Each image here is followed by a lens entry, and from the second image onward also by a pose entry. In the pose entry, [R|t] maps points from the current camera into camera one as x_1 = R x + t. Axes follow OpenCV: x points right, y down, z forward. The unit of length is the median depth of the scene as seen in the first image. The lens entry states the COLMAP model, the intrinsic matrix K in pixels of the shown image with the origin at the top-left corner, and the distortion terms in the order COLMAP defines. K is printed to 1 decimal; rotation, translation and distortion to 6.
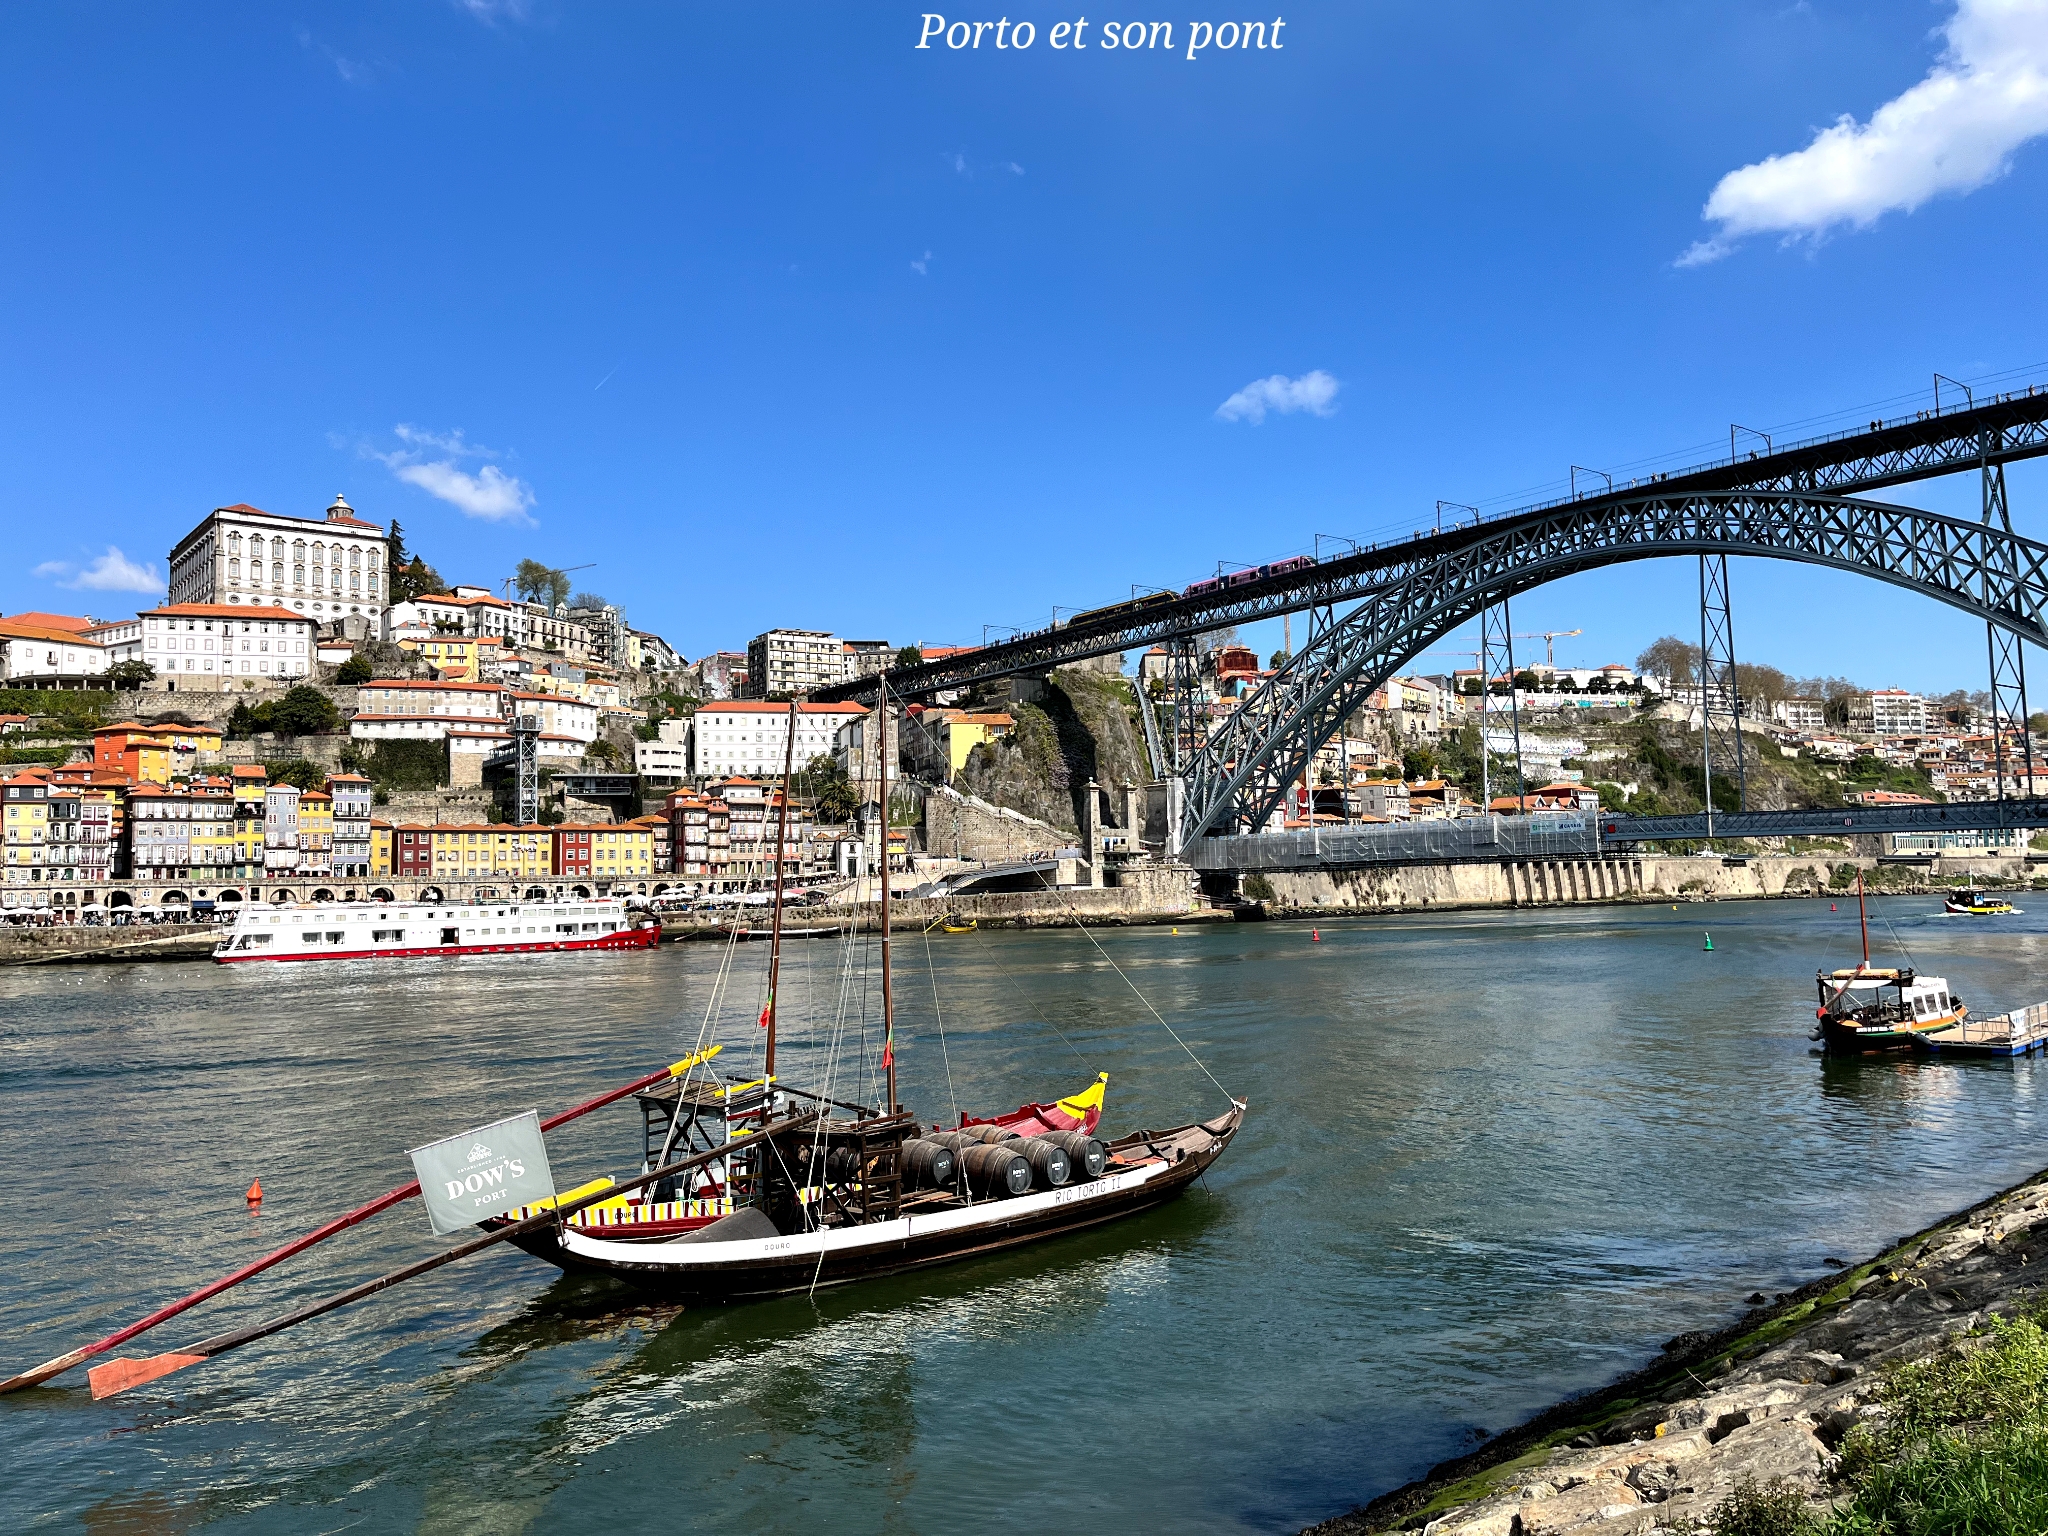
lens RADIAL K [[1599.9, 0, 1021.7], [0, 1599.9, 763.2], [0, 0, 1]] dist [-0.000782, -0.010813]
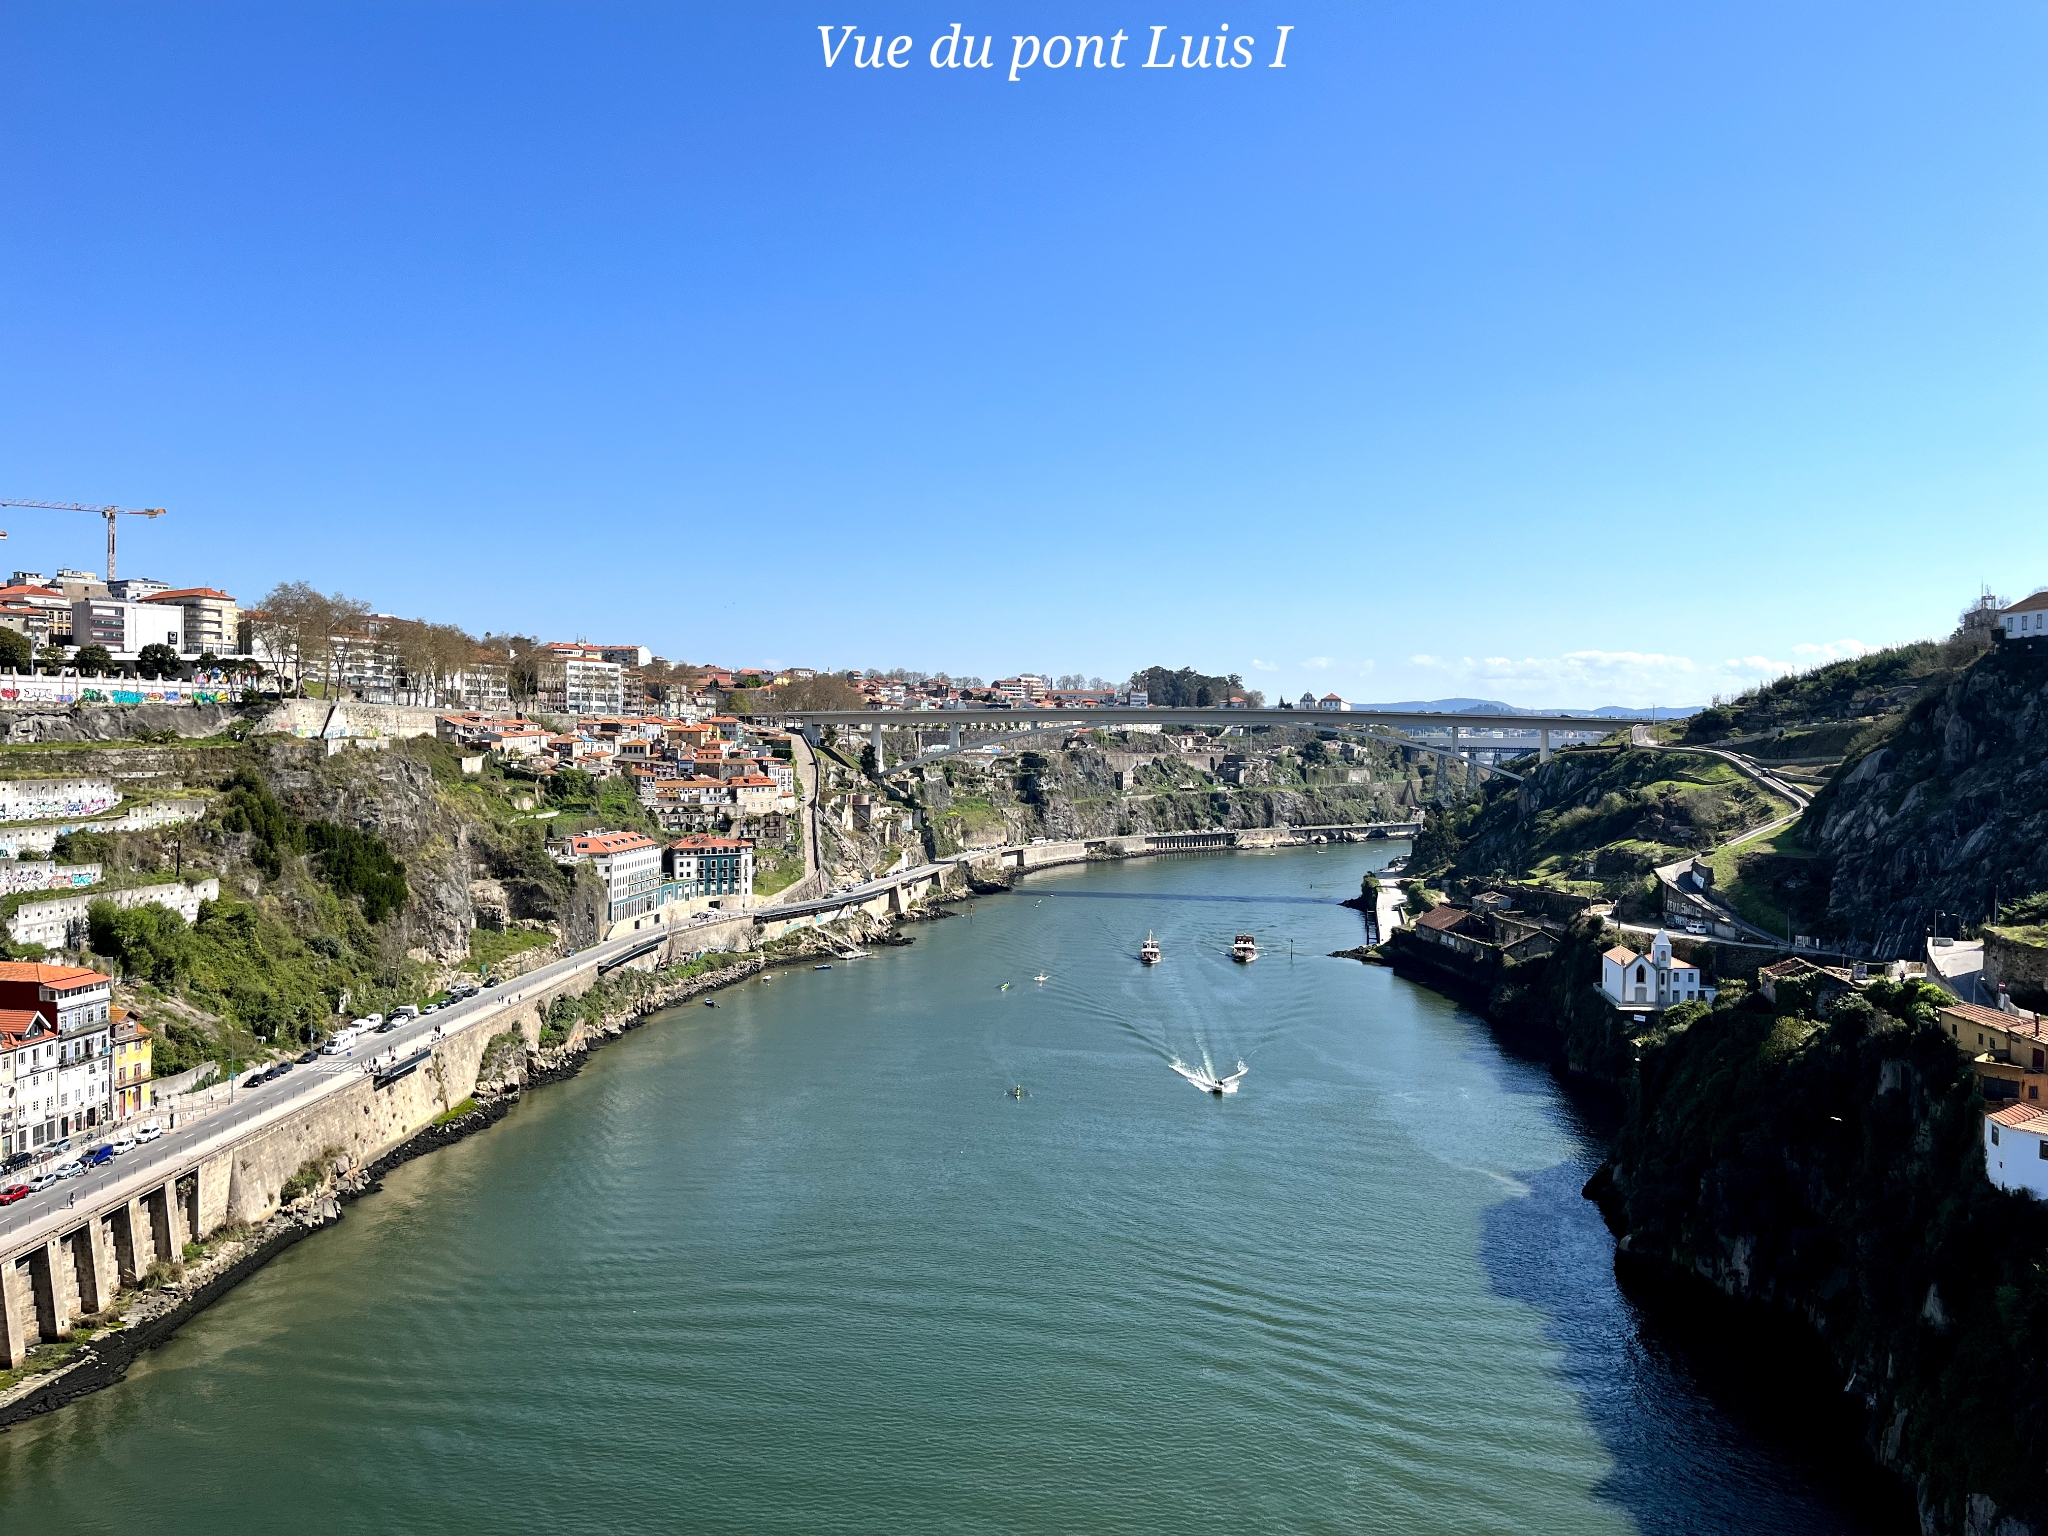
lens RADIAL K [[1599.9, 0, 1024.3], [0, 1599.9, 764.3], [0, 0, 1]] dist [-0.000782, -0.010813]
pose [[0.683107, 0.026349, 0.729843, 0.169613], [-0.092624, 0.994405, 0.050792, -0.068890], [-0.724421, -0.102298, 0.681726, 0.424604]]
